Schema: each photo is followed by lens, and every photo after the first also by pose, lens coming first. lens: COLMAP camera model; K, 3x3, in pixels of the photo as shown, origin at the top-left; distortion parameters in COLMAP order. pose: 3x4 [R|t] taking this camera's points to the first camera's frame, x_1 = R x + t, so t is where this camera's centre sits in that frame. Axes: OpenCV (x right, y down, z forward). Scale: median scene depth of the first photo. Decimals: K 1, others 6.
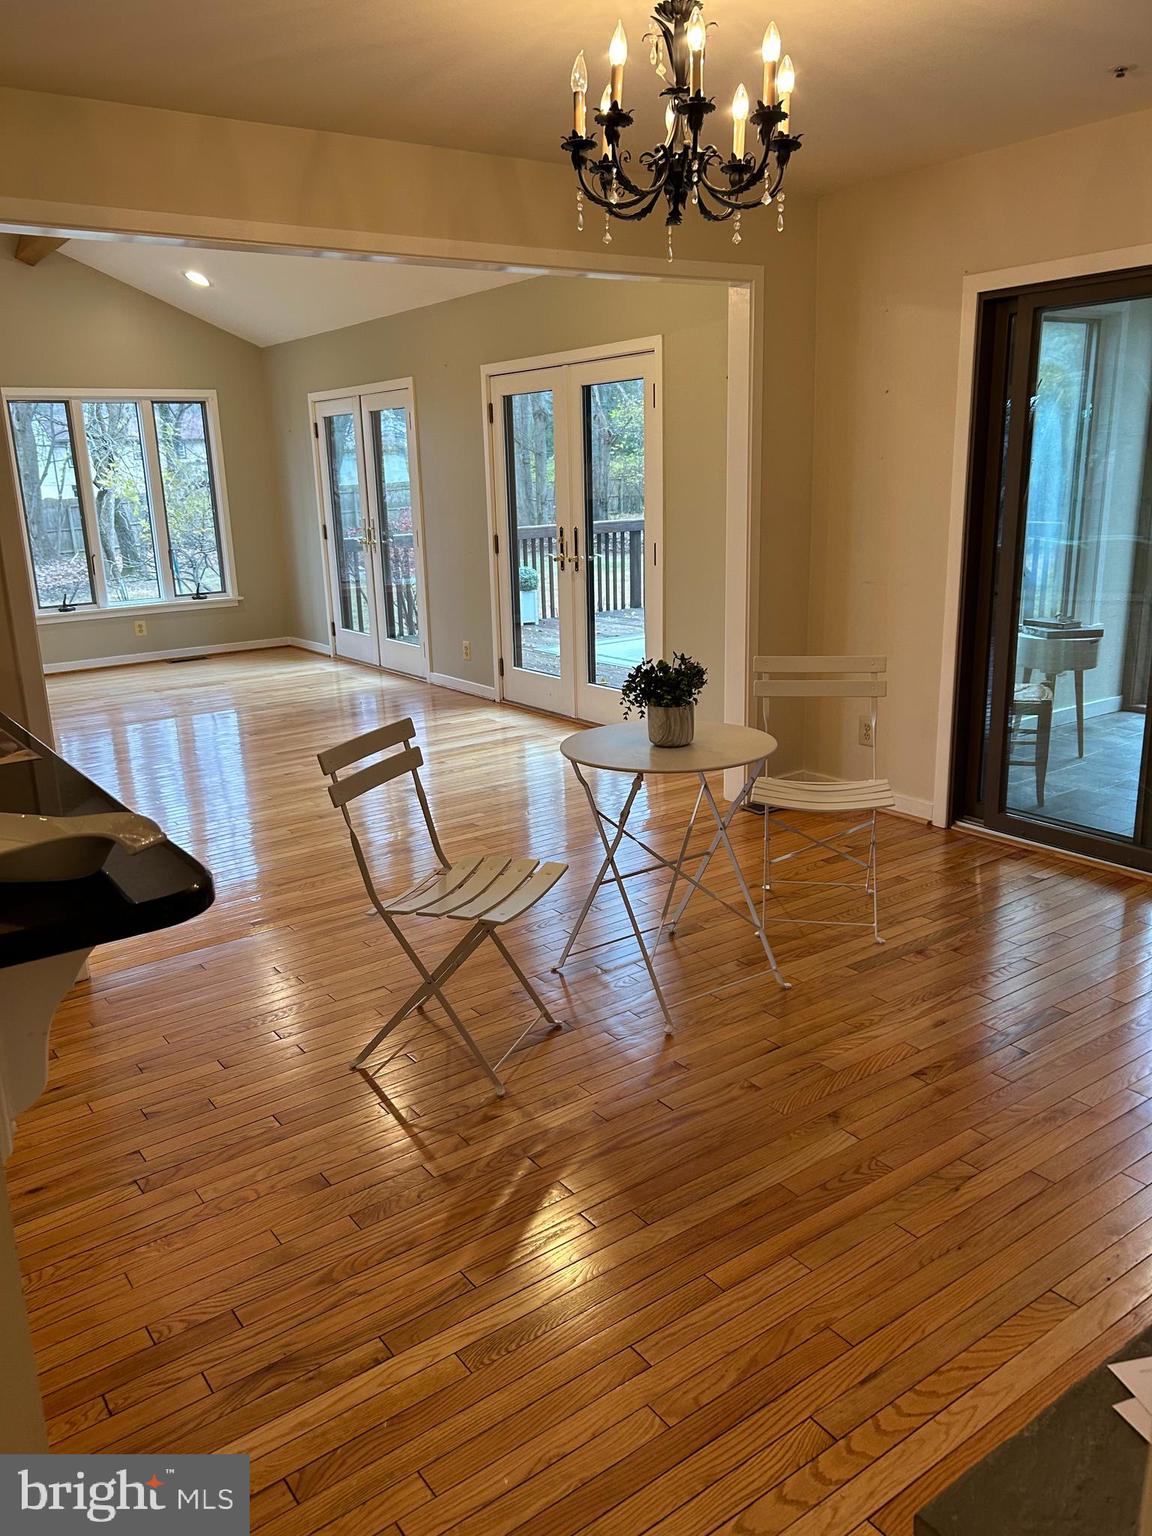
lens RADIAL K [[1163.0, 0, 576.0], [0, 1163.0, 768.0], [0, 0, 1]] dist [0.118862, -0.166992]
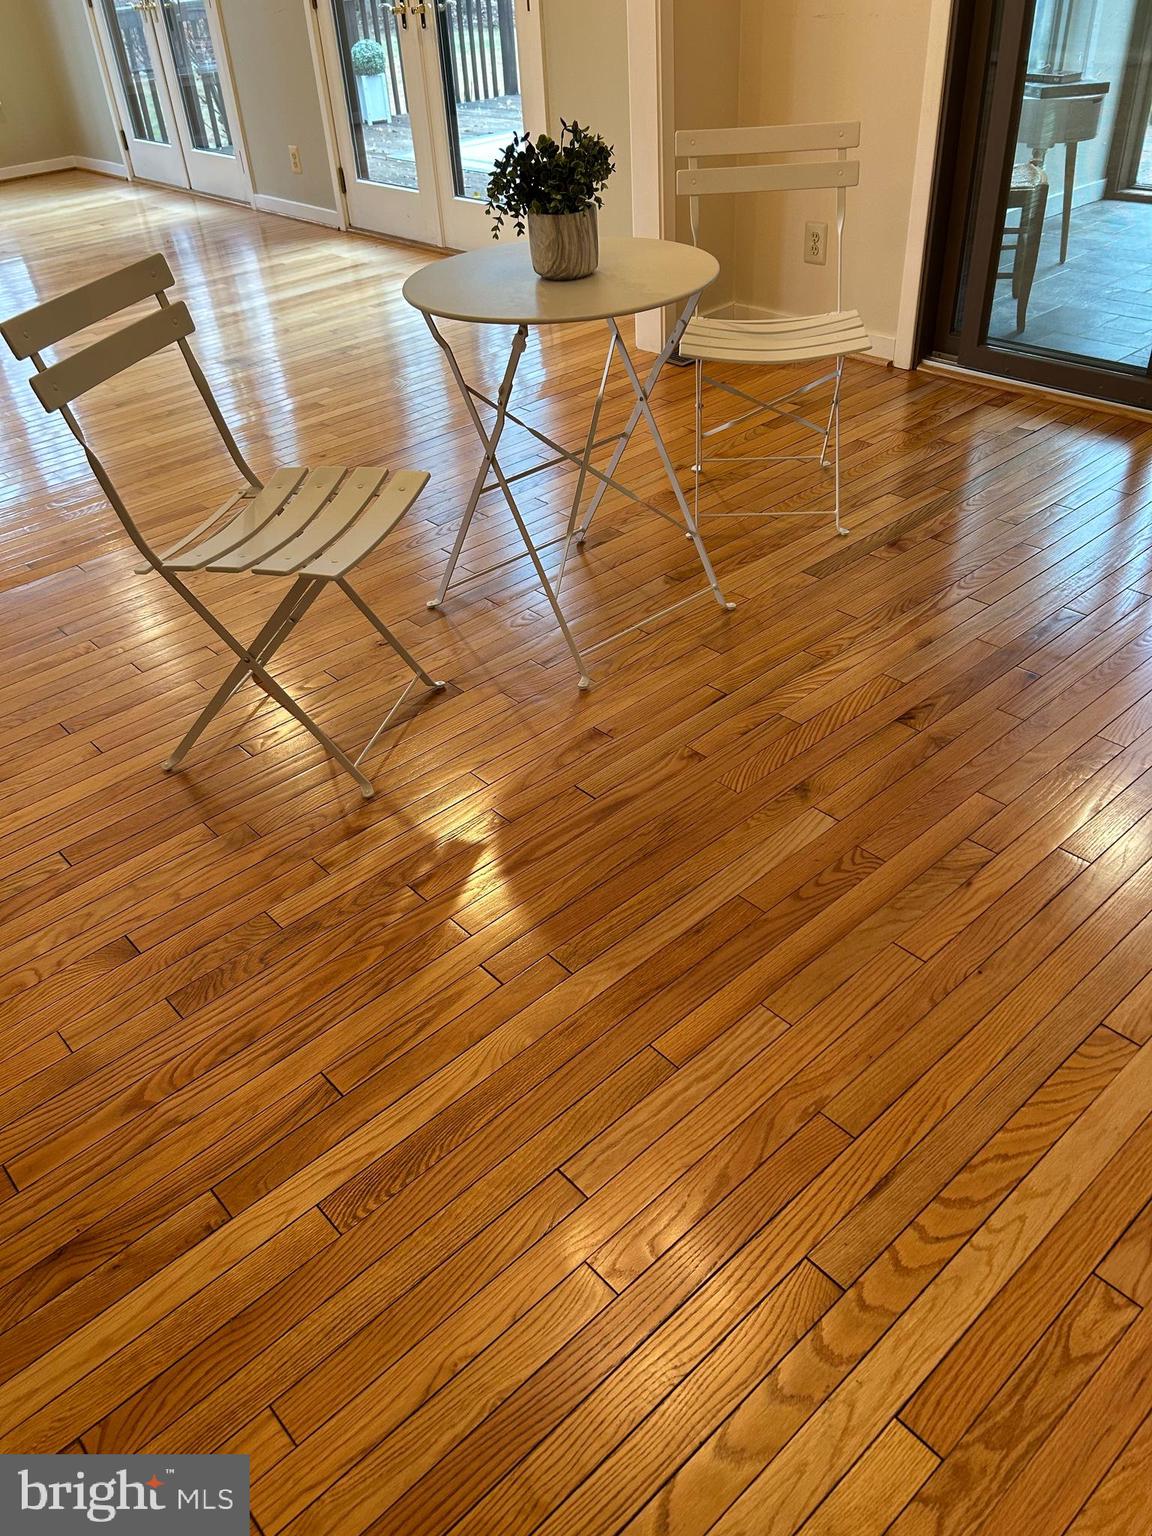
lens RADIAL K [[1124.1, 0, 576.0], [0, 1124.1, 768.0], [0, 0, 1]] dist [0.052462, -0.062440]
pose [[0.994463, -0.085460, 0.061149, 0.023757], [0.056146, 0.924000, 0.378247, -0.004643], [-0.088827, -0.372719, 0.923683, 0.294735]]
